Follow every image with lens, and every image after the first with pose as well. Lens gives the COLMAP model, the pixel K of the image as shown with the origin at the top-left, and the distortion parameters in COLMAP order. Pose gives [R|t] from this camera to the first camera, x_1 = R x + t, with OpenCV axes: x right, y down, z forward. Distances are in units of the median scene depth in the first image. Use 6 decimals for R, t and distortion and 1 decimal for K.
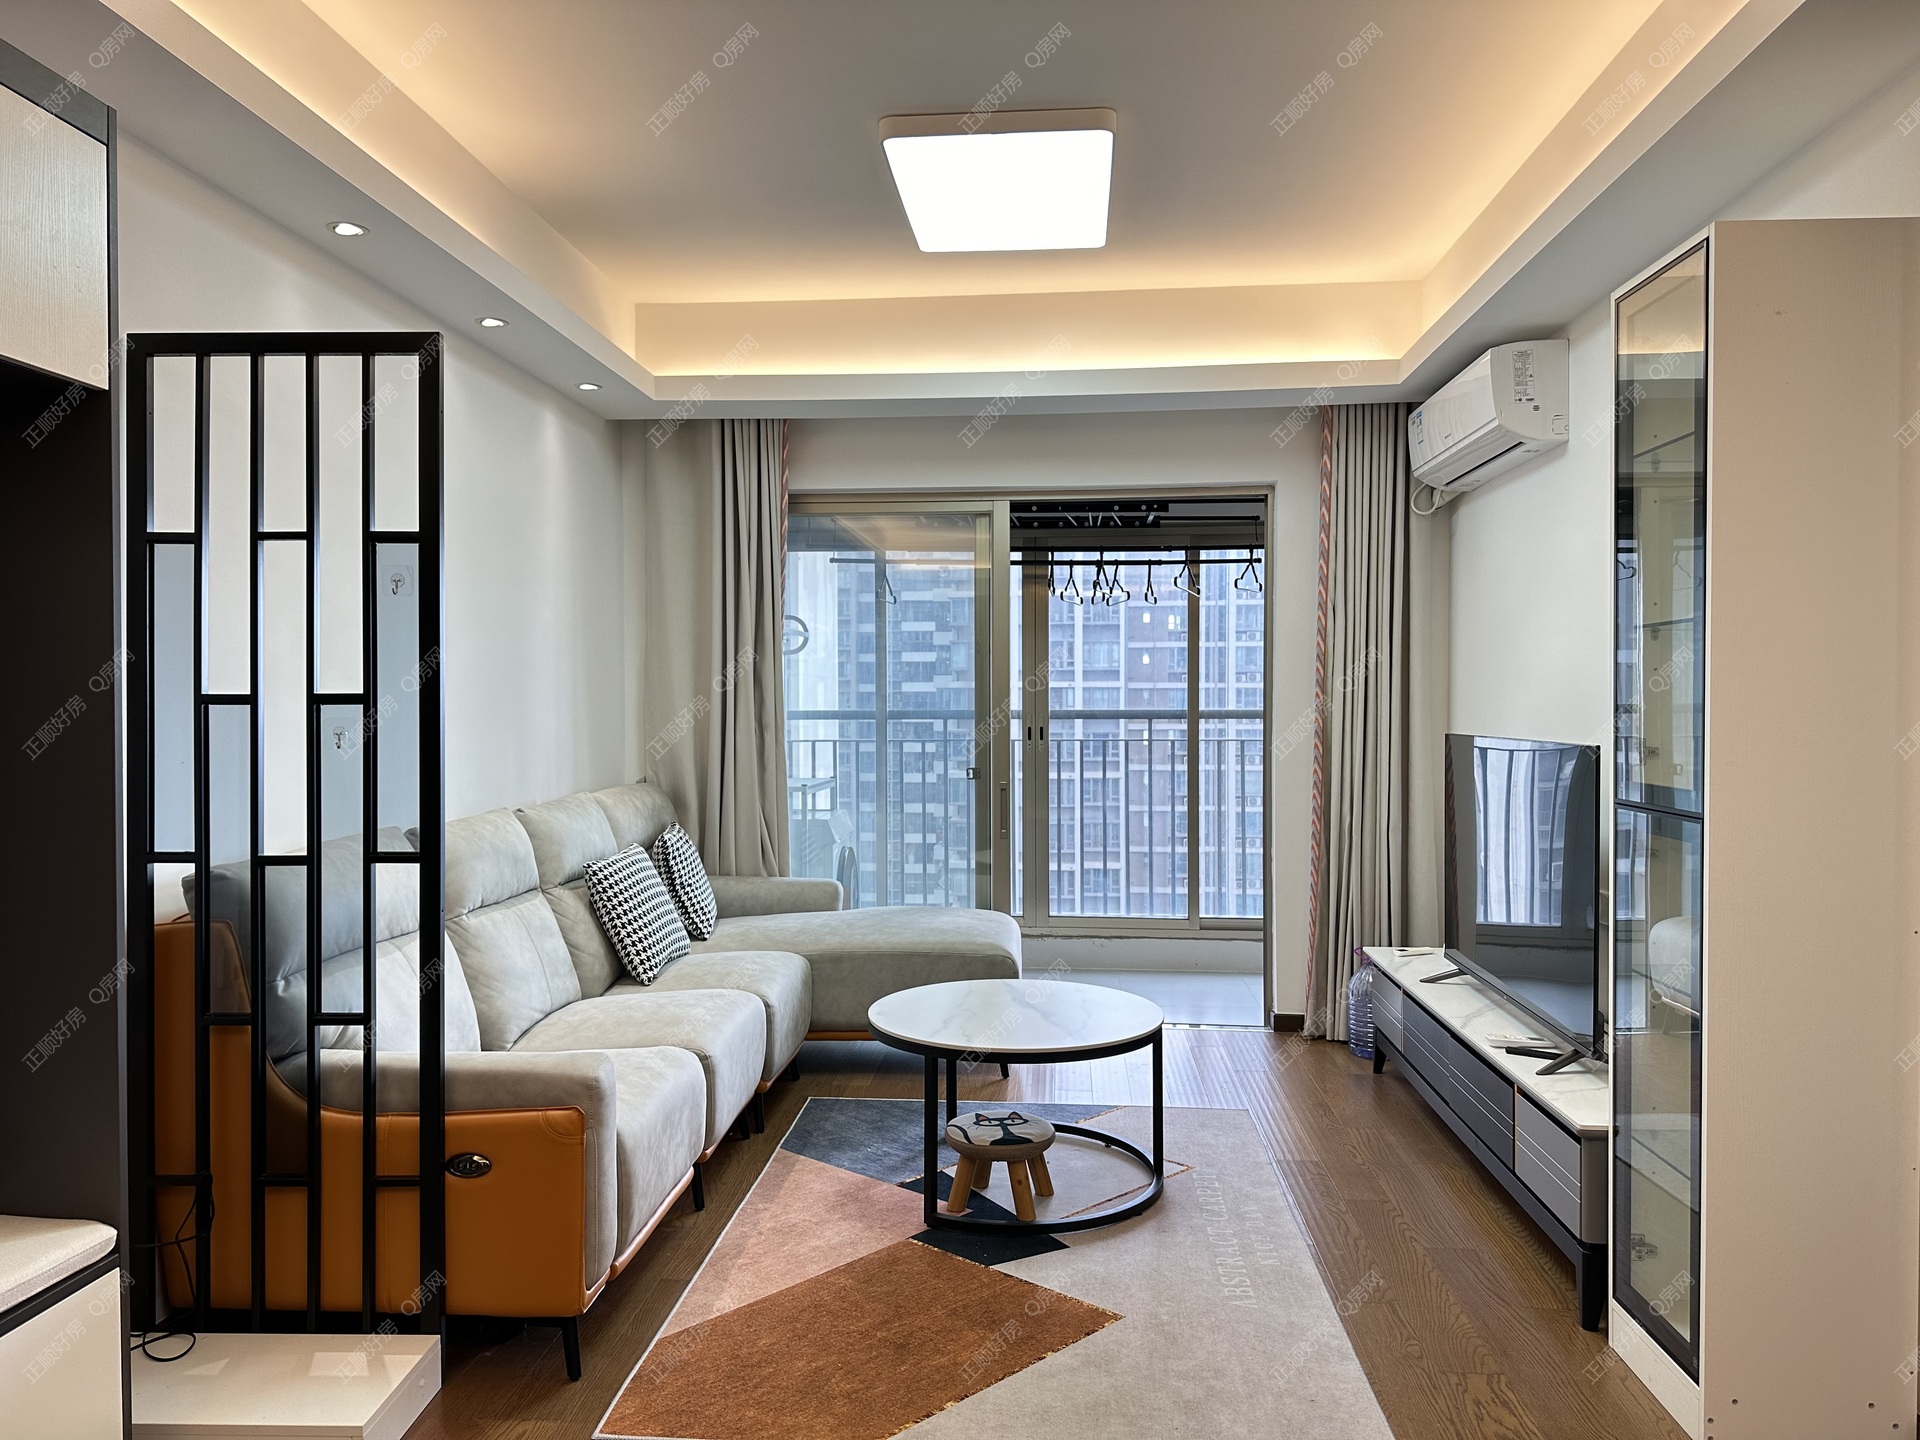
lens RADIAL K [[1317.9, 0, 977.1], [0, 1317.9, 720.3], [0, 0, 1]] dist [0.006175, -0.032698]
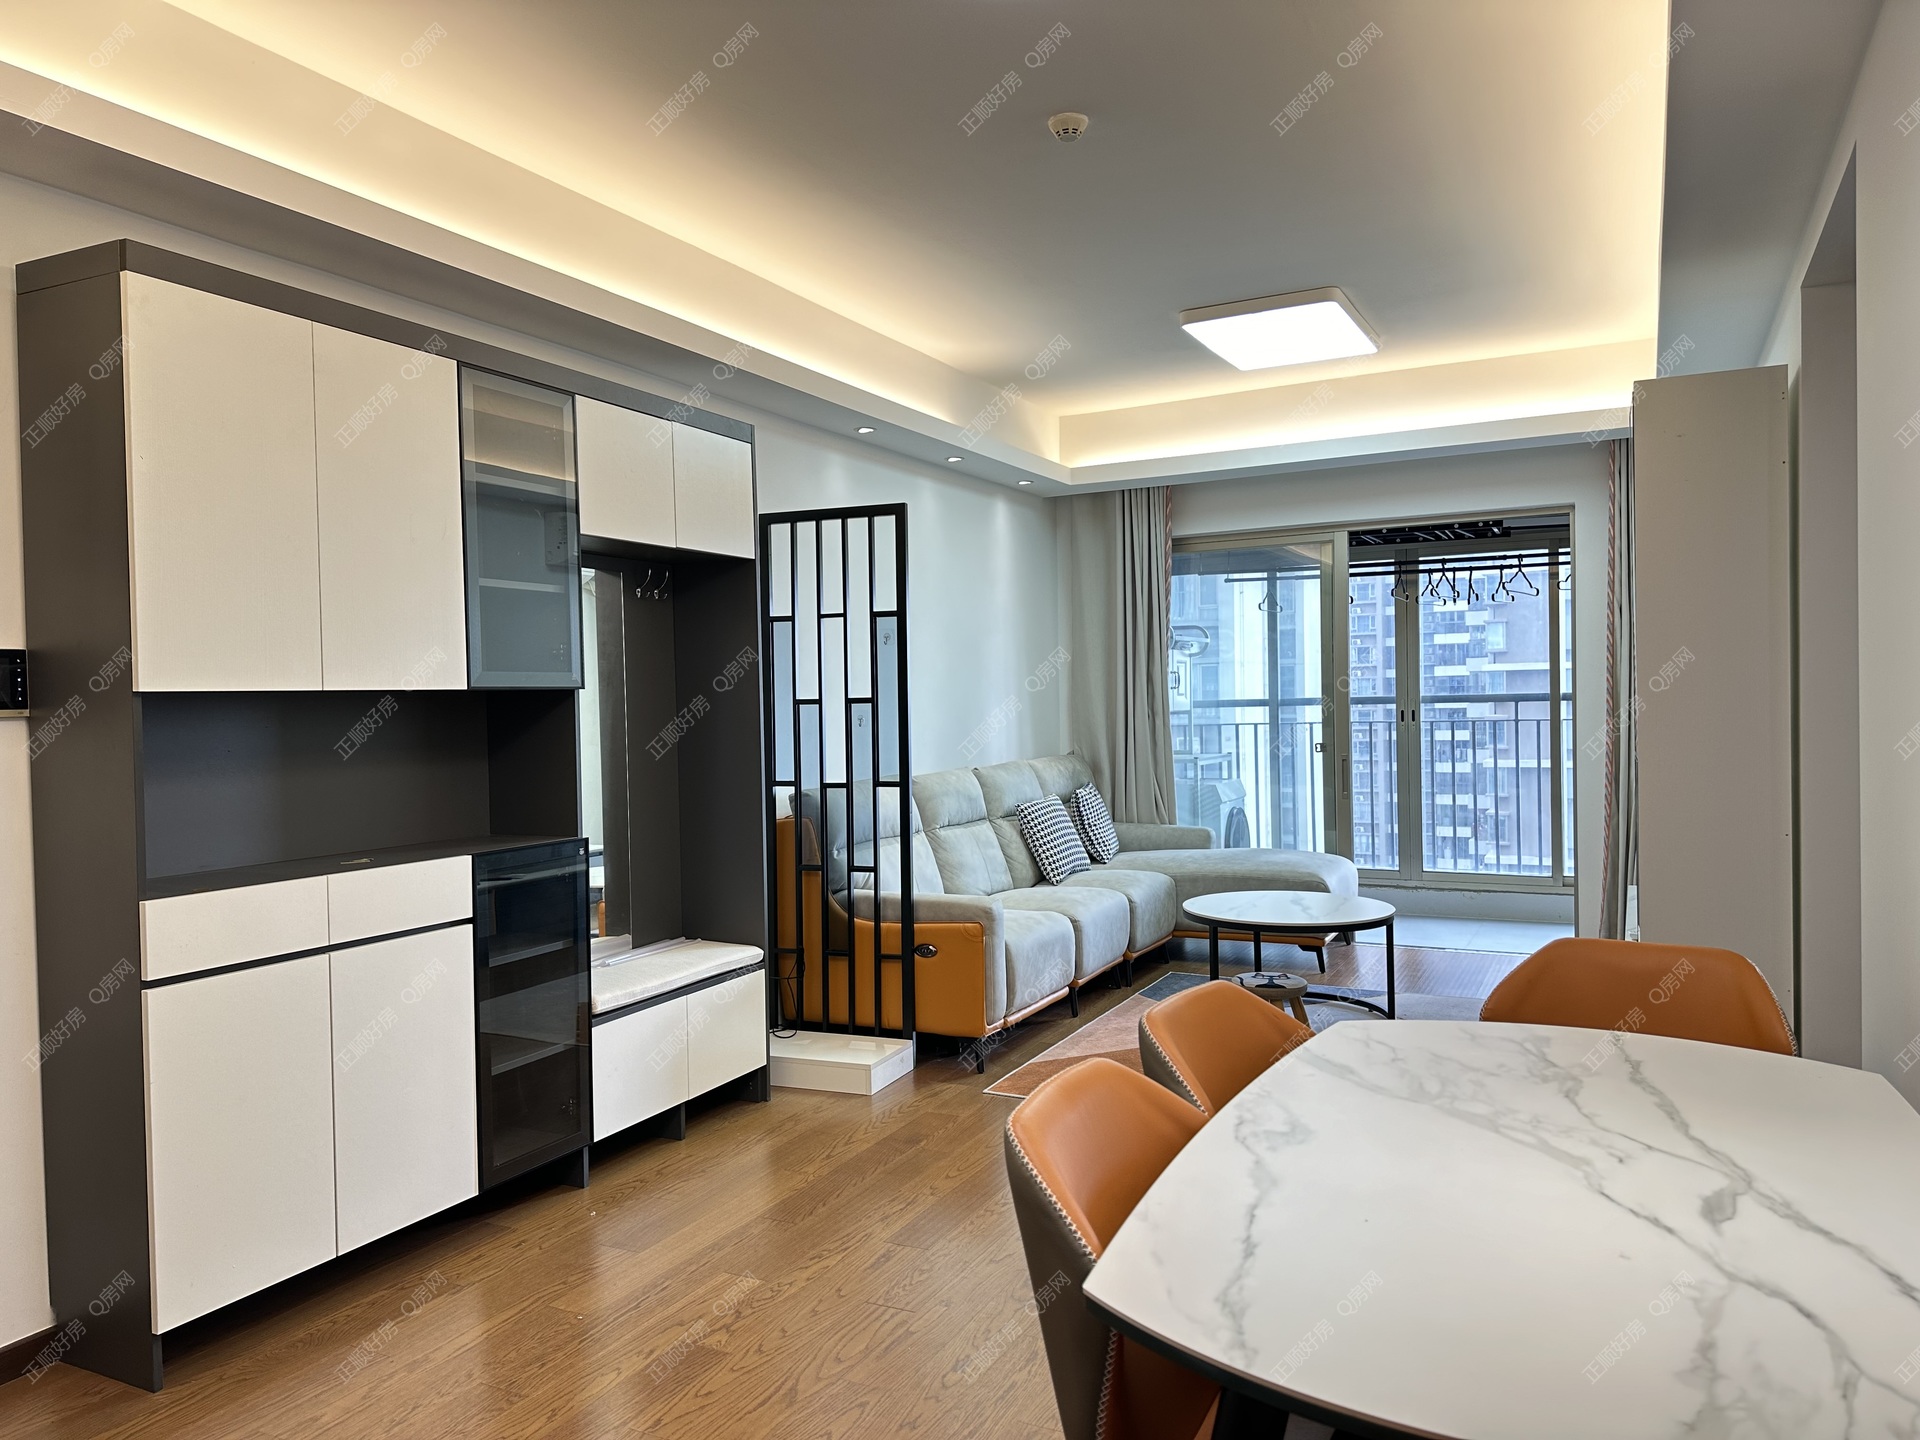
lens RADIAL K [[1317.9, 0, 960.1], [0, 1317.9, 721.2], [0, 0, 1]] dist [0.006175, -0.032698]
pose [[0.919154, -0.011344, -0.393736, 0.366349], [0.014817, 0.999874, 0.005781, 0.004402], [0.393620, -0.011147, 0.919206, -0.637441]]
